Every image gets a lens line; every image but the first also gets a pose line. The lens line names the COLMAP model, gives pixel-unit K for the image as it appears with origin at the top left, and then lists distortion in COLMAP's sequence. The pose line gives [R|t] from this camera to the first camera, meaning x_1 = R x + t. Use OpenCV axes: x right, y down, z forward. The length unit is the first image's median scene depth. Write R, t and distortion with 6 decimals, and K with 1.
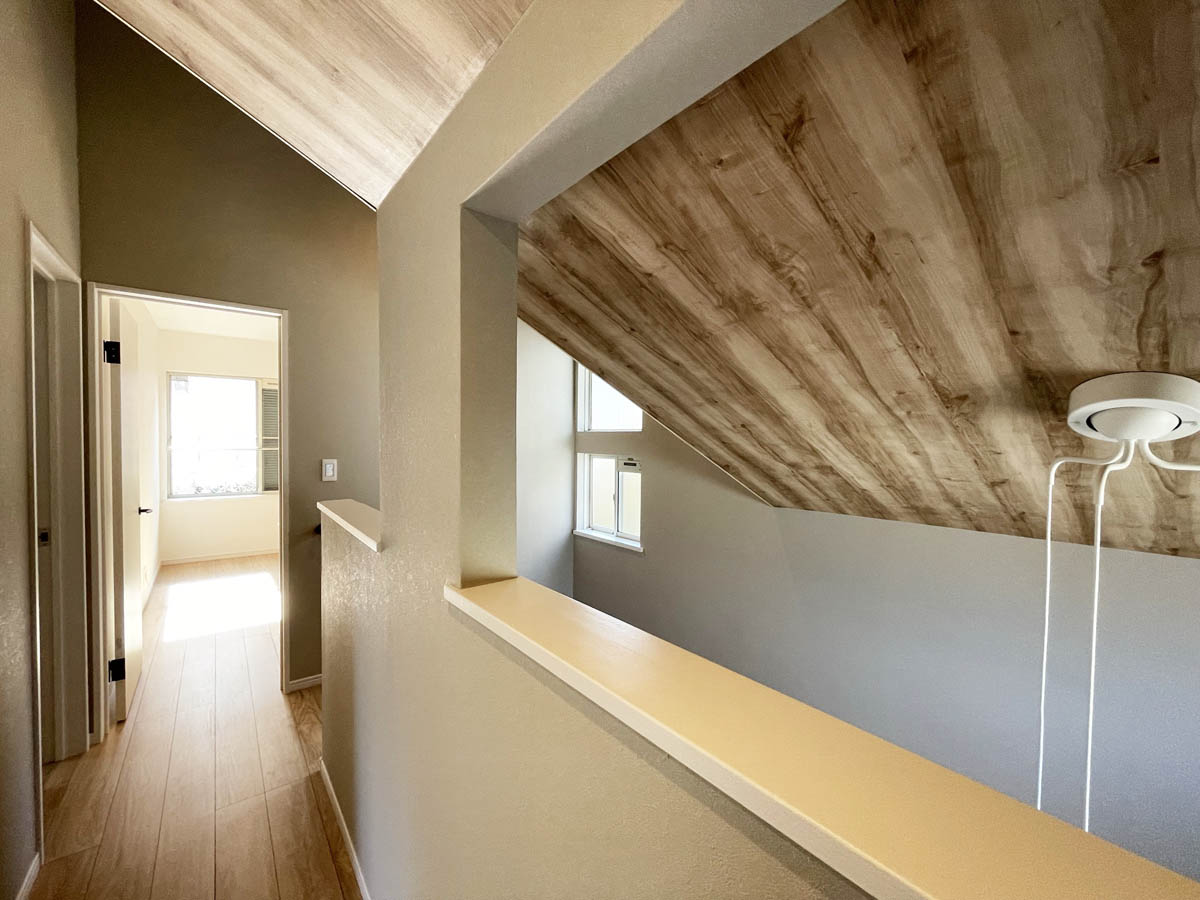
lens RADIAL K [[485.3, 0, 600.0], [0, 485.3, 450.0], [0, 0, 1]] dist [-0.001232, -0.000573]
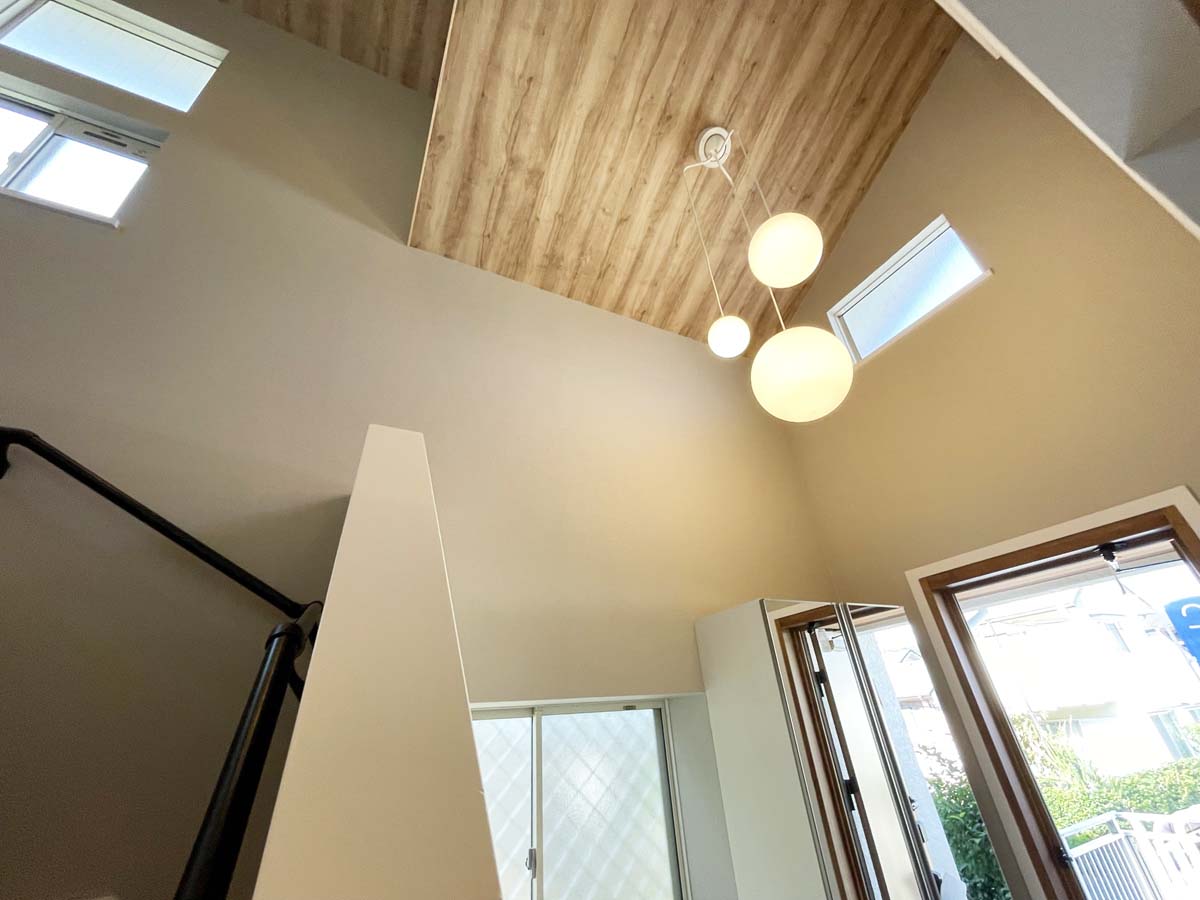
lens RADIAL K [[485.3, 0, 600.0], [0, 485.3, 450.0], [0, 0, 1]] dist [-0.001232, -0.000573]
pose [[0.195660, 0.472121, 0.859546, -0.308858], [0.094403, 0.863349, -0.495698, 1.483658], [-0.976117, 0.178133, 0.124353, 0.878821]]
